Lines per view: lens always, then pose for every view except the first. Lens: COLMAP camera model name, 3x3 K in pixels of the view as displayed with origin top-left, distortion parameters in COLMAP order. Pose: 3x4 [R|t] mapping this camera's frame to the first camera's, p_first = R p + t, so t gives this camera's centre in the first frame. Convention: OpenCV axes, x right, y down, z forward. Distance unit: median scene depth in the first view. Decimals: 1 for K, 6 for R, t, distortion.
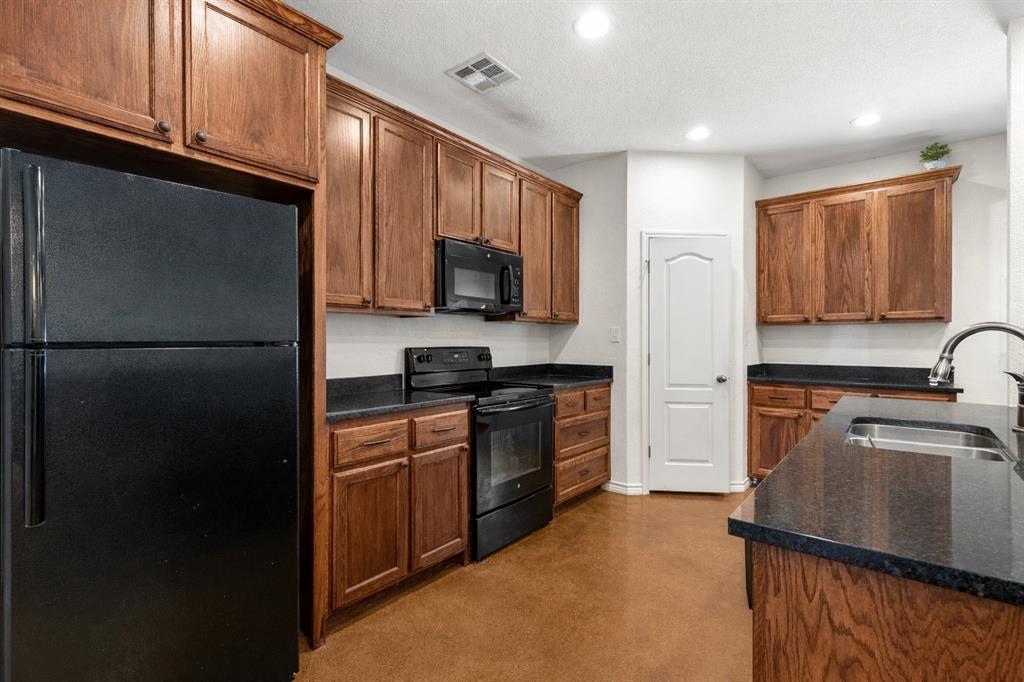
lens RADIAL K [[463.4, 0, 489.7], [0, 463.4, 339.7], [0, 0, 1]] dist [0.000536, 0.006082]
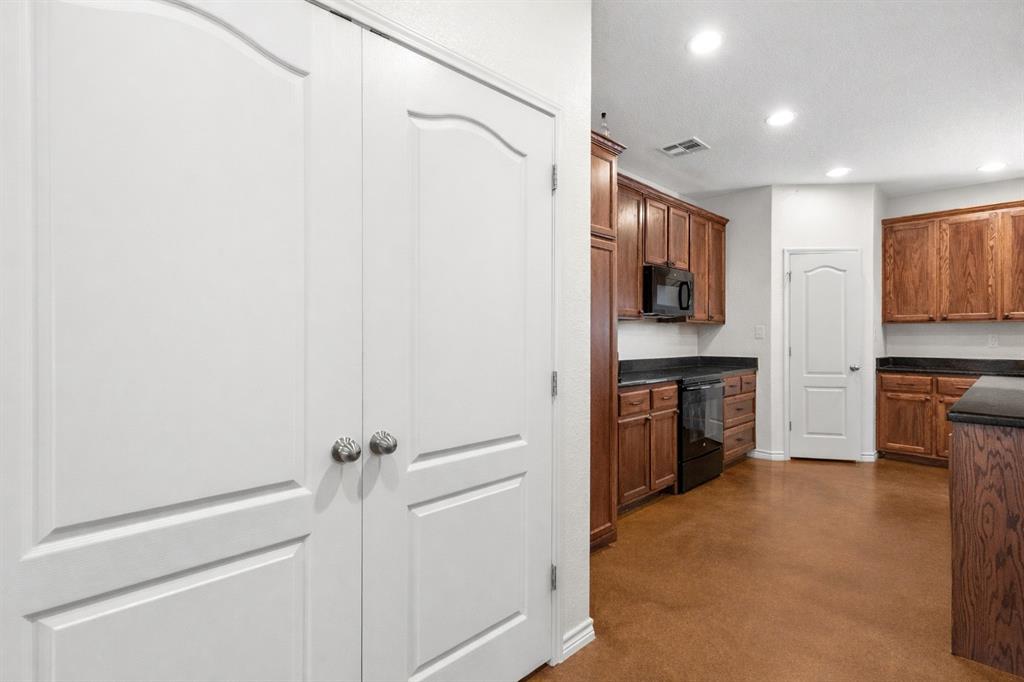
lens RADIAL K [[463.4, 0, 489.7], [0, 463.4, 339.7], [0, 0, 1]] dist [0.000536, 0.006082]
pose [[0.992465, -0.002719, -0.122502, -0.303512], [0.003090, 0.999991, 0.002840, 0.002452], [0.122493, -0.003197, 0.992464, -0.333470]]
